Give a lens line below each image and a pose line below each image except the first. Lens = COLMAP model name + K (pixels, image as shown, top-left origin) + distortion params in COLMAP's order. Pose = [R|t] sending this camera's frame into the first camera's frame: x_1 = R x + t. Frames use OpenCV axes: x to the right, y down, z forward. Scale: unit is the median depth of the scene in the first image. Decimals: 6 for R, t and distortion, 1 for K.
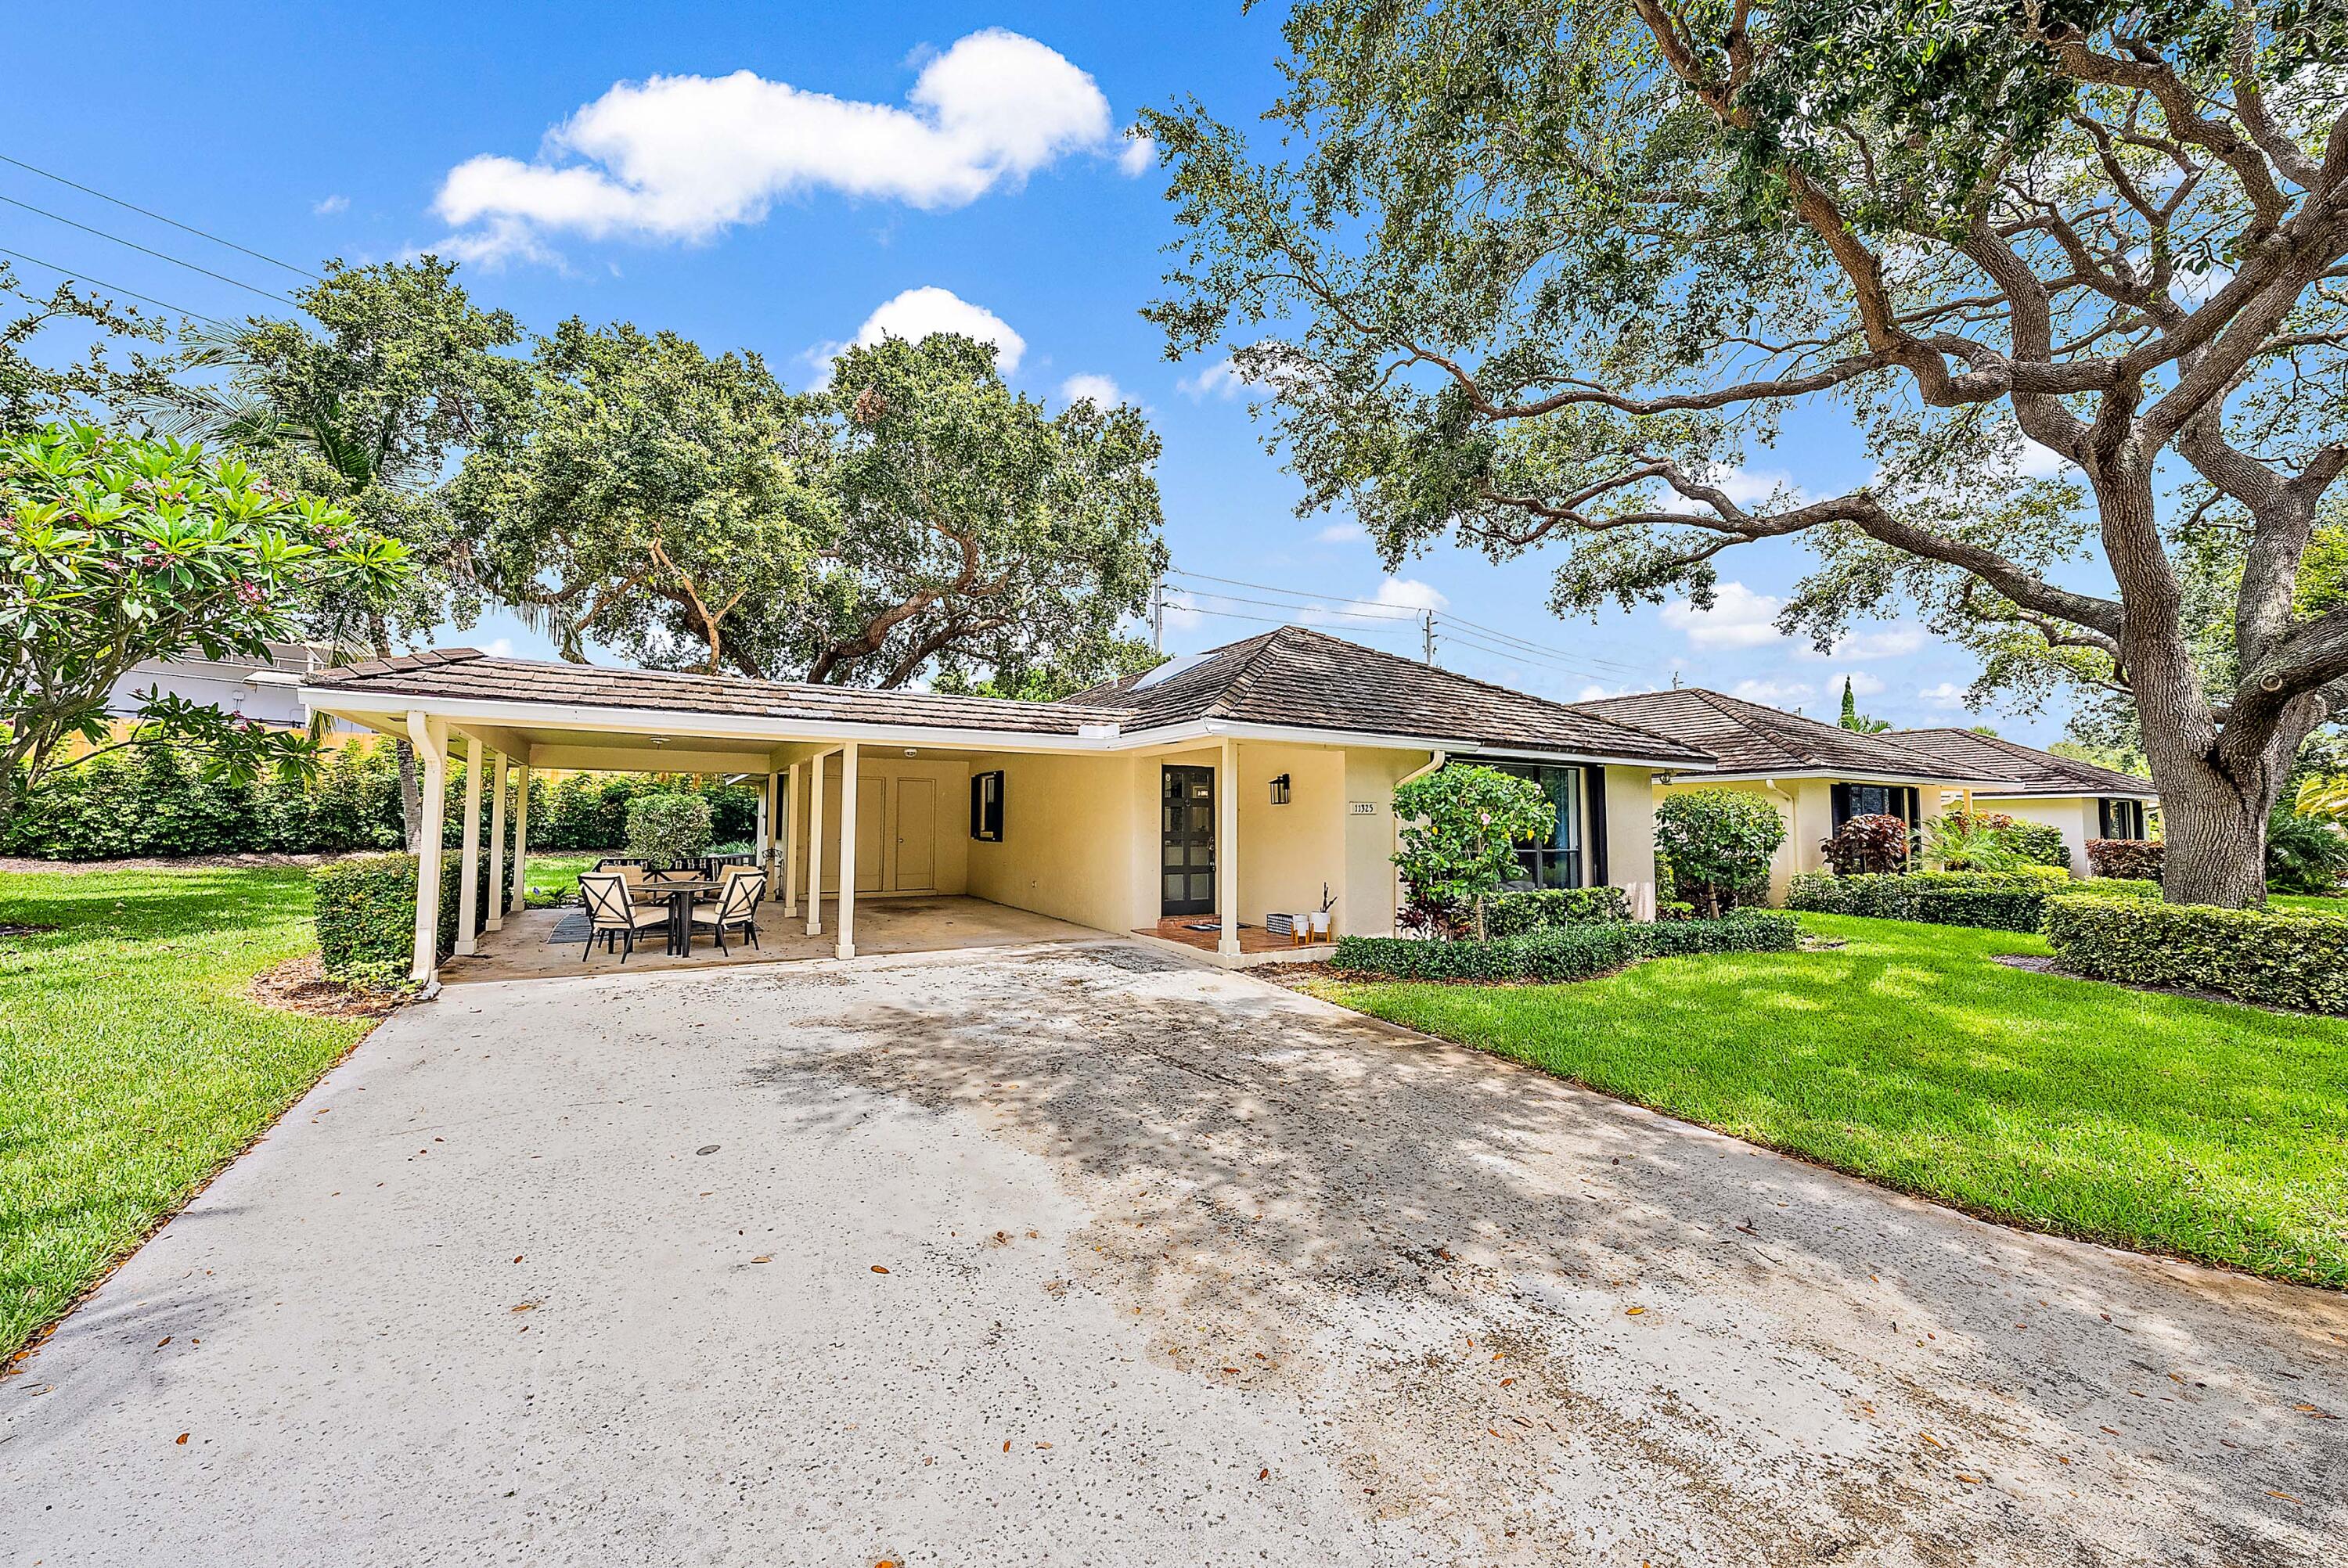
lens RADIAL K [[906.2, 0, 1179.4], [0, 906.2, 780.9], [0, 0, 1]] dist [-0.004866, 0.001149]
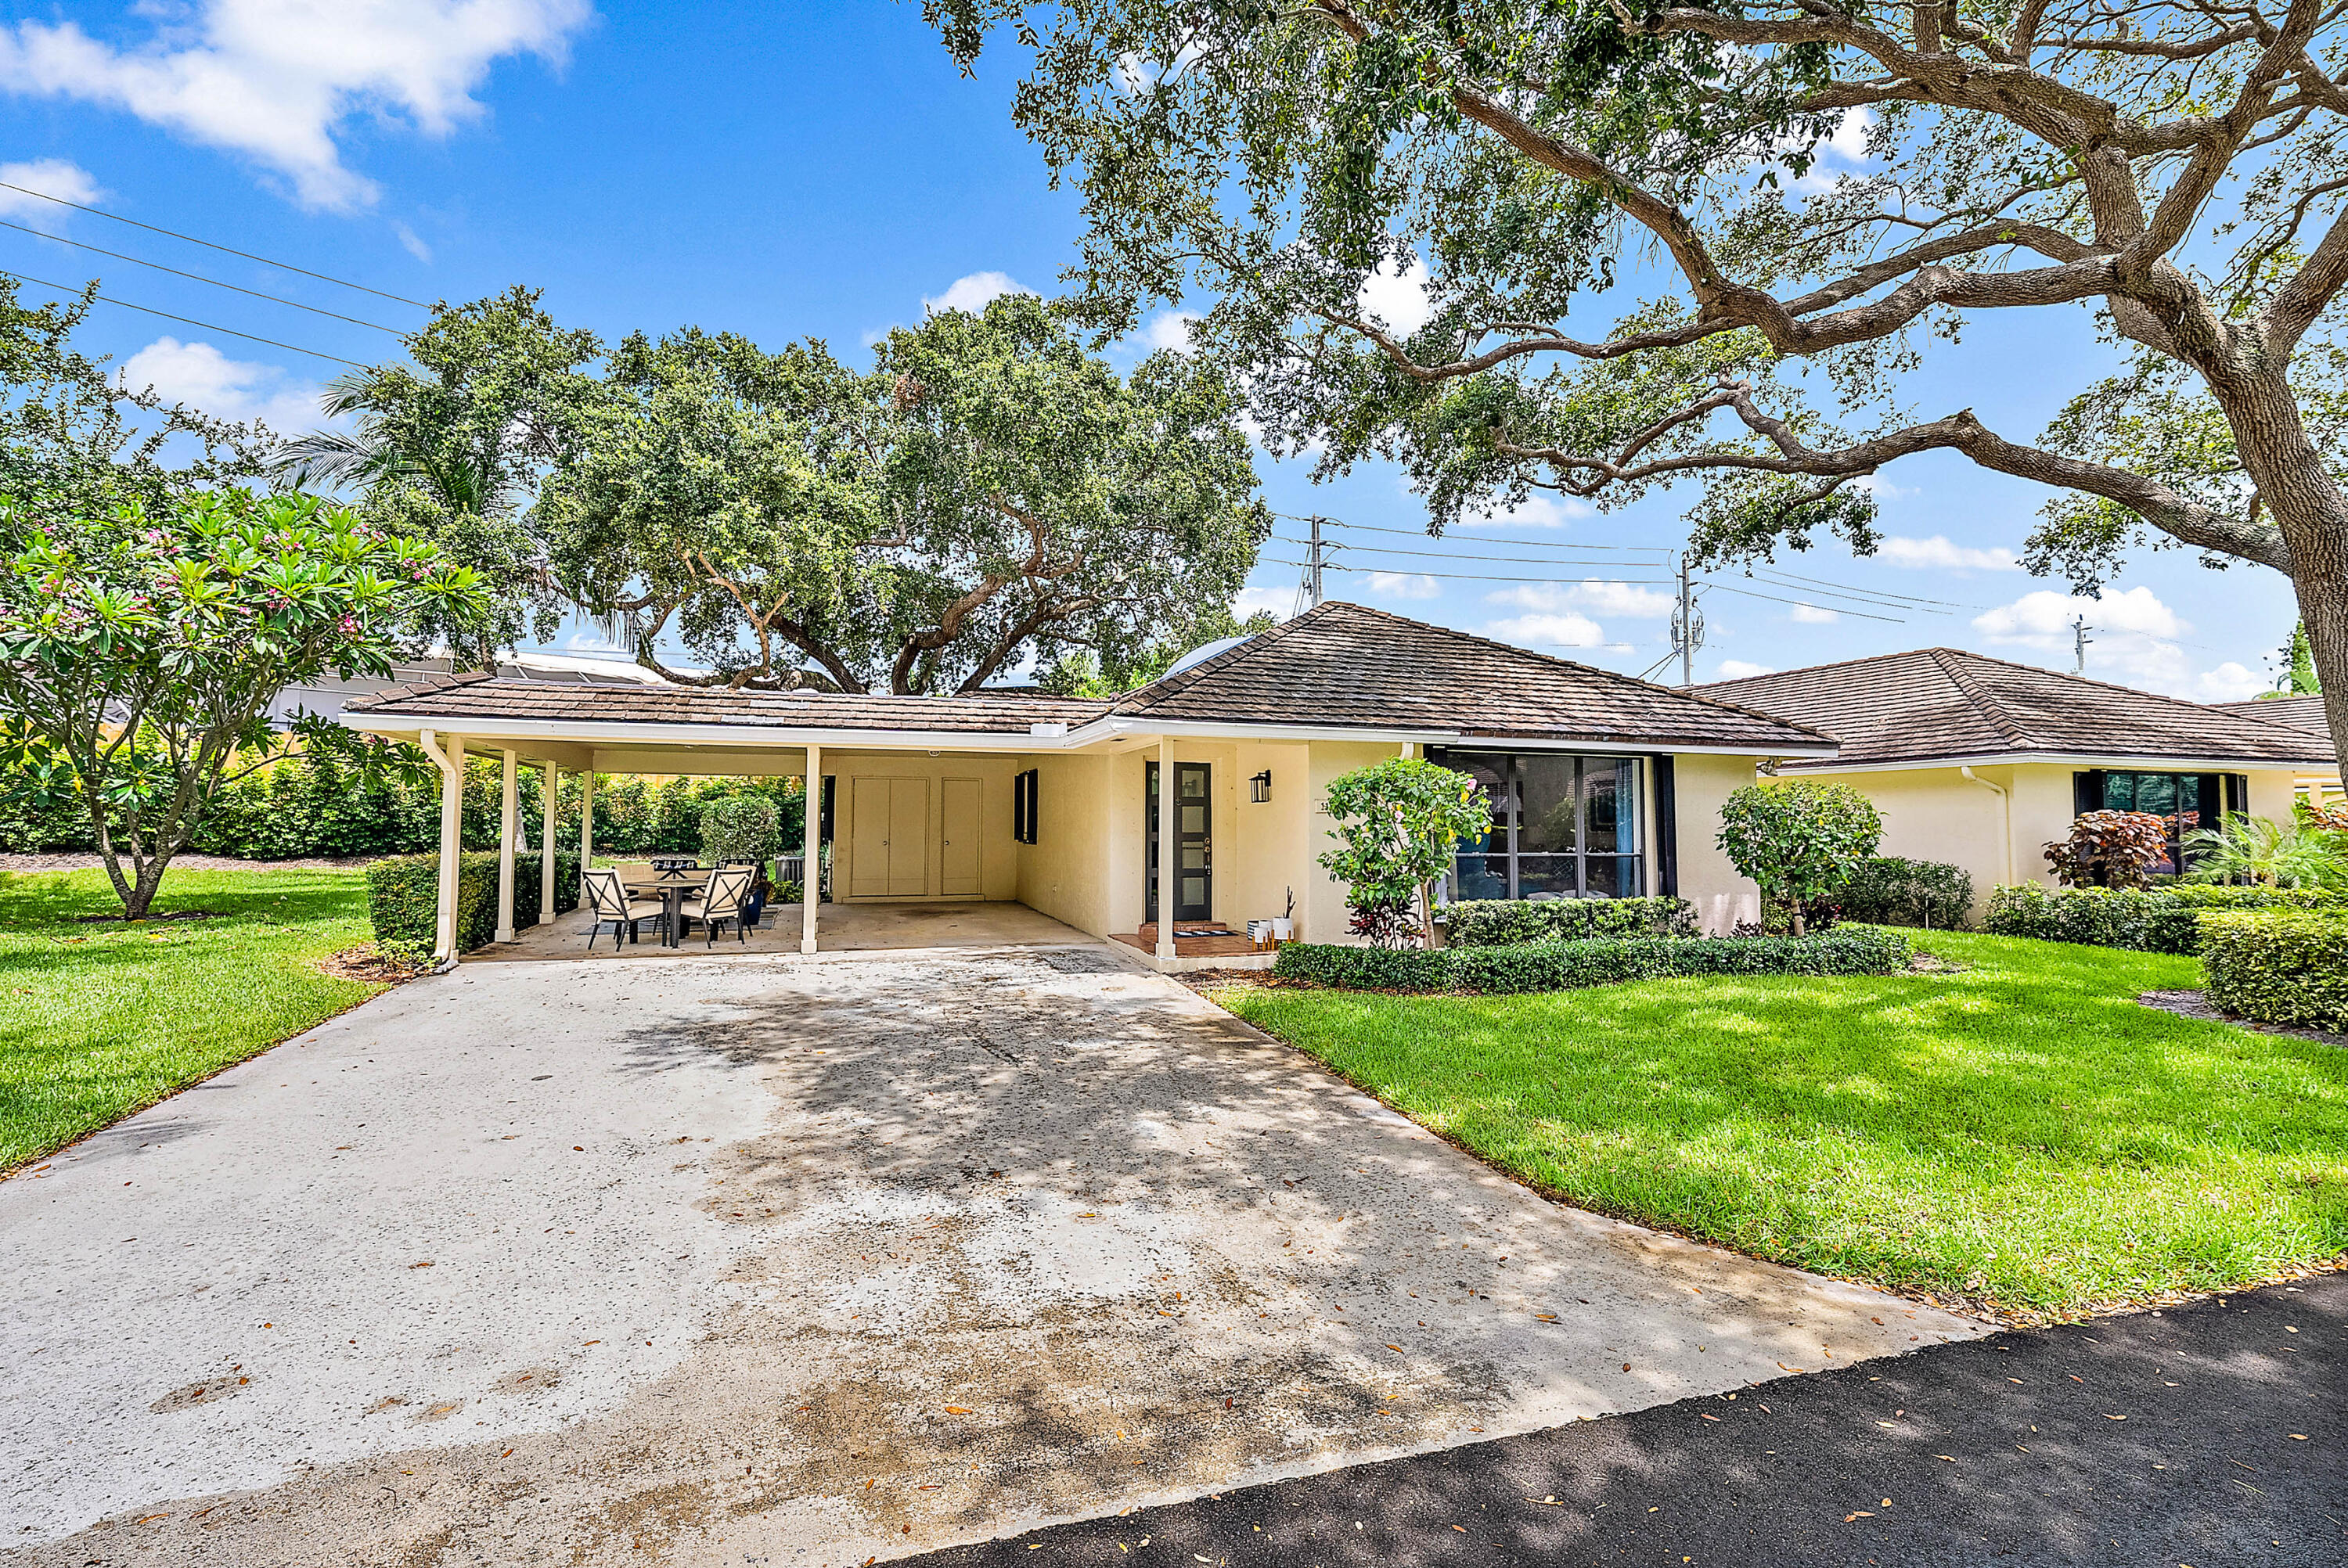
lens RADIAL K [[1107.6, 0, 1170.7], [0, 1107.6, 784.1], [0, 0, 1]] dist [0.001875, -0.001231]
pose [[0.973431, -0.010611, -0.228736, 0.290298], [0.012370, 0.999904, 0.006256, -0.001497], [0.228648, -0.008919, 0.973468, -0.128962]]
